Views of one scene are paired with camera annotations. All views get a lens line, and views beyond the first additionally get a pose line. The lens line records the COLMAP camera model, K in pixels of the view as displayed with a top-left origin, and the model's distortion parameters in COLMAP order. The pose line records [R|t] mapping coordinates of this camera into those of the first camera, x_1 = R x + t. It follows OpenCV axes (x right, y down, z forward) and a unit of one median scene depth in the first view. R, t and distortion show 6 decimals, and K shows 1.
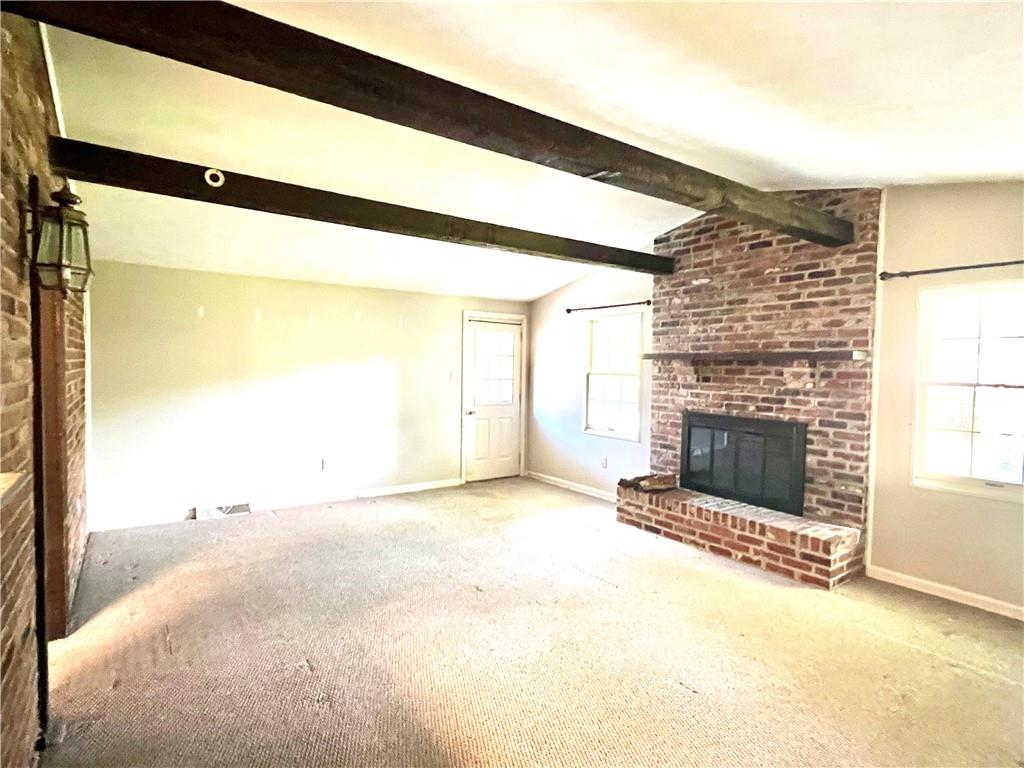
lens RADIAL K [[543.8, 0, 509.5], [0, 543.8, 385.2], [0, 0, 1]] dist [-0.004027, -0.000642]
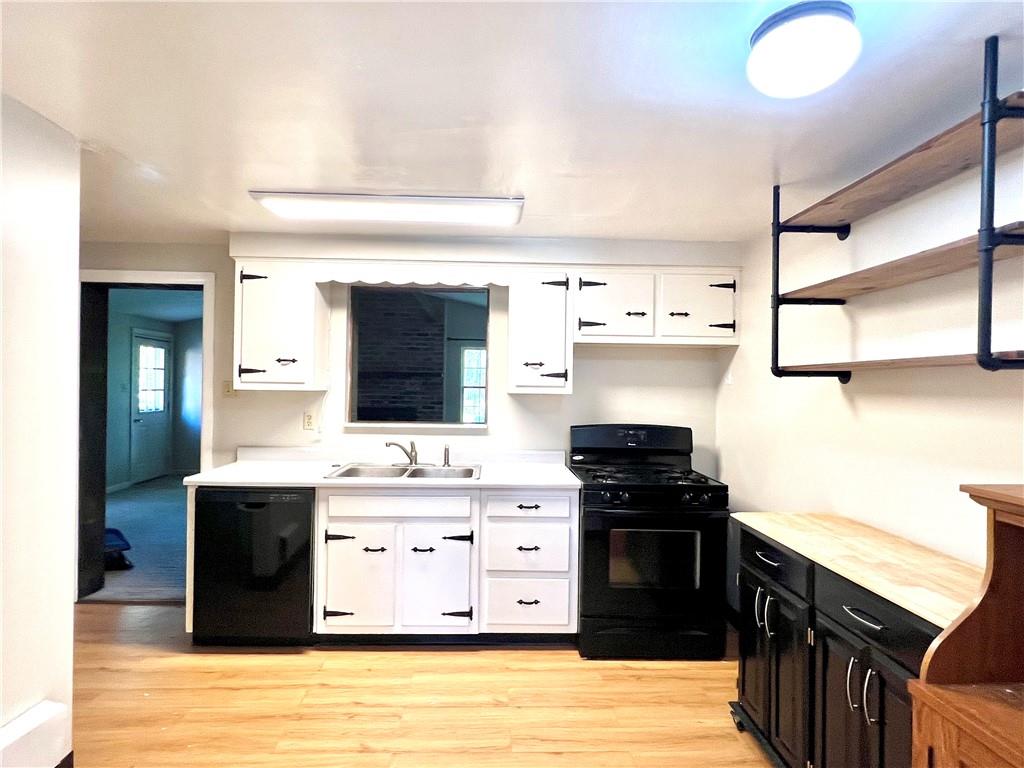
lens RADIAL K [[543.8, 0, 509.5], [0, 543.8, 385.2], [0, 0, 1]] dist [-0.004027, -0.000642]
pose [[0.549071, -0.005321, 0.835759, -0.898617], [0.023741, 0.999676, -0.009232, 0.012078], [-0.835438, 0.024910, 0.549019, -0.371393]]
